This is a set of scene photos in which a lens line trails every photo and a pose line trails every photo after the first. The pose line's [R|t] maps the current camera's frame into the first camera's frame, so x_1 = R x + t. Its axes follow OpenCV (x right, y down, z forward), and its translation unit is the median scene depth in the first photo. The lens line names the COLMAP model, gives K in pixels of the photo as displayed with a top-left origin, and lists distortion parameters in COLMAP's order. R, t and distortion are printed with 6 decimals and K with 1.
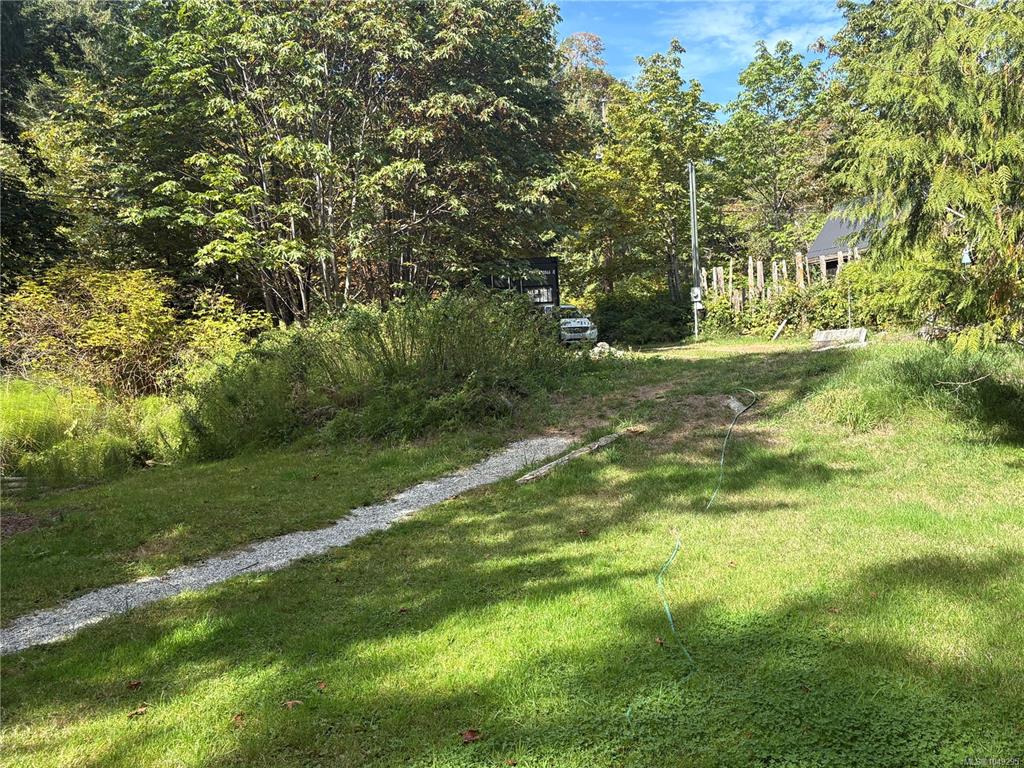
lens RADIAL K [[975.7, 0, 543.2], [0, 975.7, 388.8], [0, 0, 1]] dist [0.341282, -0.937792]
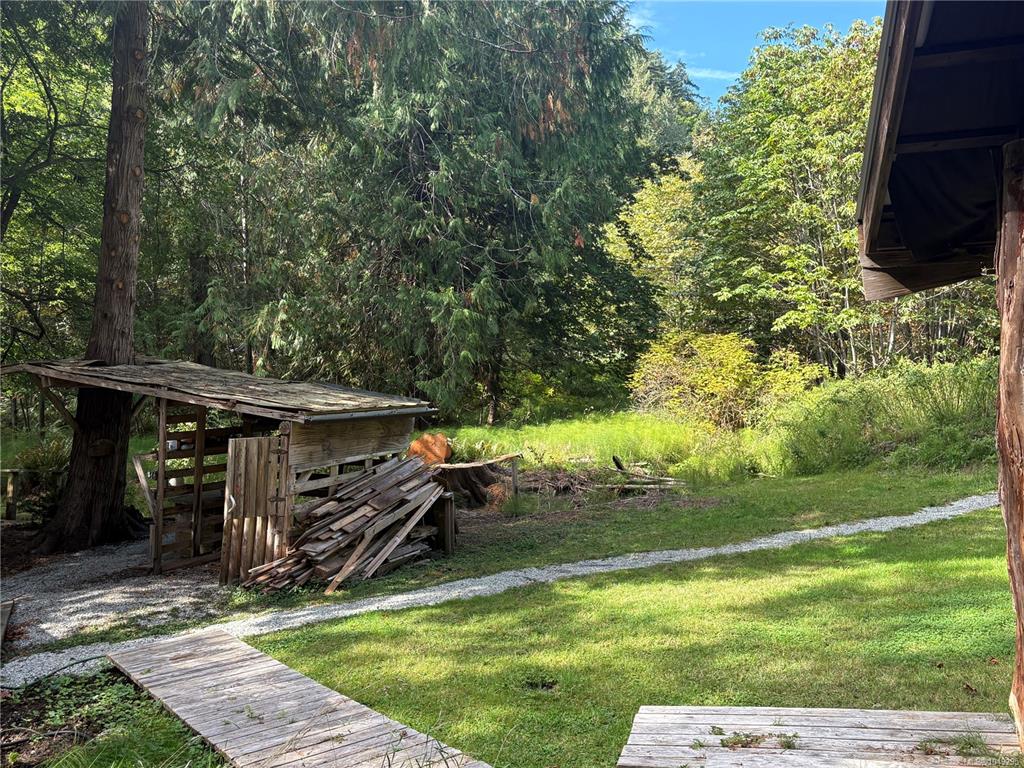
lens RADIAL K [[986.0, 0, 509.0], [0, 986.0, 384.7], [0, 0, 1]] dist [0.157398, -0.342808]
pose [[0.860627, 0.014035, -0.509042, 0.020079], [-0.035966, 0.998799, -0.033270, 0.003176], [0.507964, 0.046941, 0.860099, -0.308381]]
